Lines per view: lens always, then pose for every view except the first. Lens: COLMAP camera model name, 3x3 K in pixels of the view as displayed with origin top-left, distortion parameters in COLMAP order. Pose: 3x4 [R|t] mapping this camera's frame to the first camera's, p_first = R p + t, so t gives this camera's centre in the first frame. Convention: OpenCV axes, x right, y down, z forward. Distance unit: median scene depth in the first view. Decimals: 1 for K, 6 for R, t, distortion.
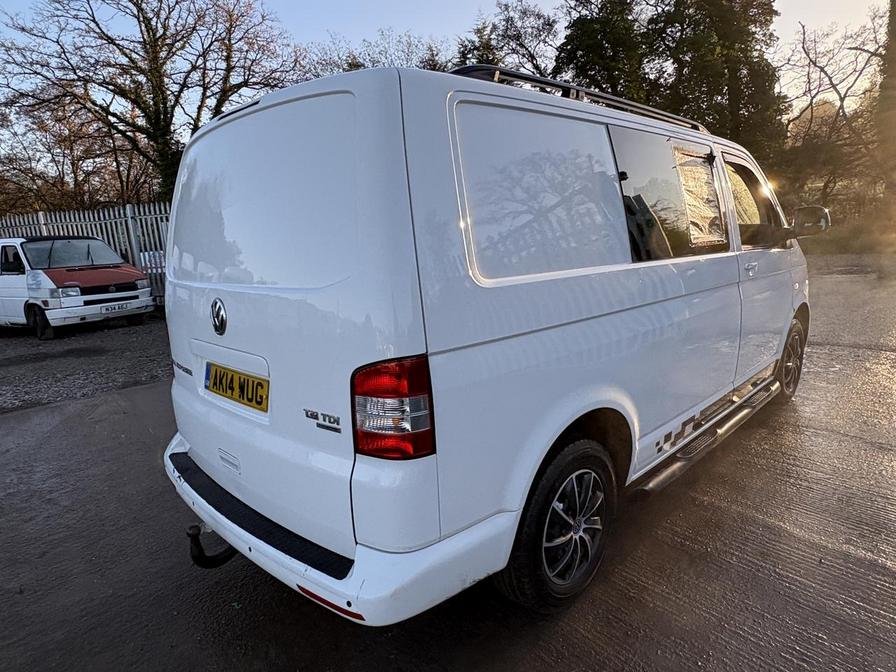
lens RADIAL K [[550.3, 0, 444.8], [0, 550.3, 335.5], [0, 0, 1]] dist [-0.002522, 0.004511]
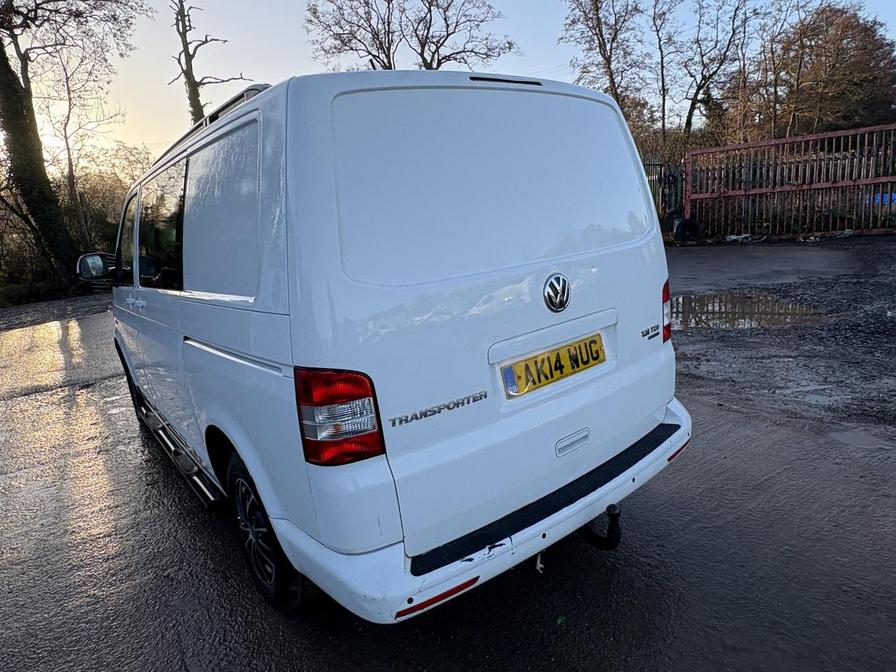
lens RADIAL K [[550.3, 0, 445.6], [0, 550.3, 338.1], [0, 0, 1]] dist [-0.002522, 0.004511]
pose [[0.126097, -0.183392, 0.974919, -0.128989], [0.279375, 0.949551, 0.142485, -0.013996], [-0.951866, 0.254401, 0.170971, 0.097570]]
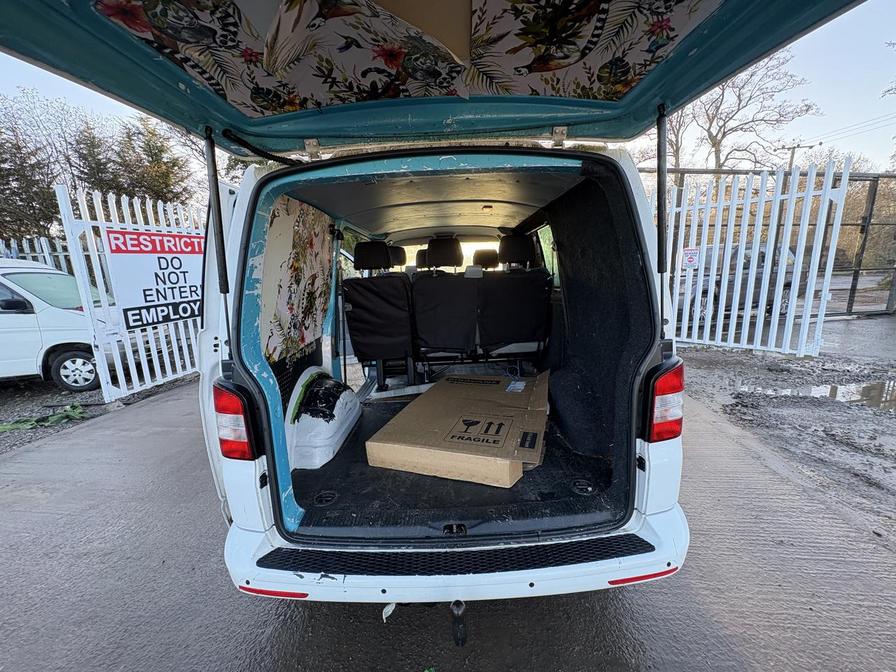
lens RADIAL K [[354.3, 0, 446.6], [0, 354.3, 335.1], [0, 0, 1]] dist [0.000882, -0.000027]
pose [[0.704326, -0.109010, 0.701457, -0.076704], [0.143780, 0.989565, 0.009416, -0.007812], [-0.695164, 0.094223, 0.712649, 0.053663]]
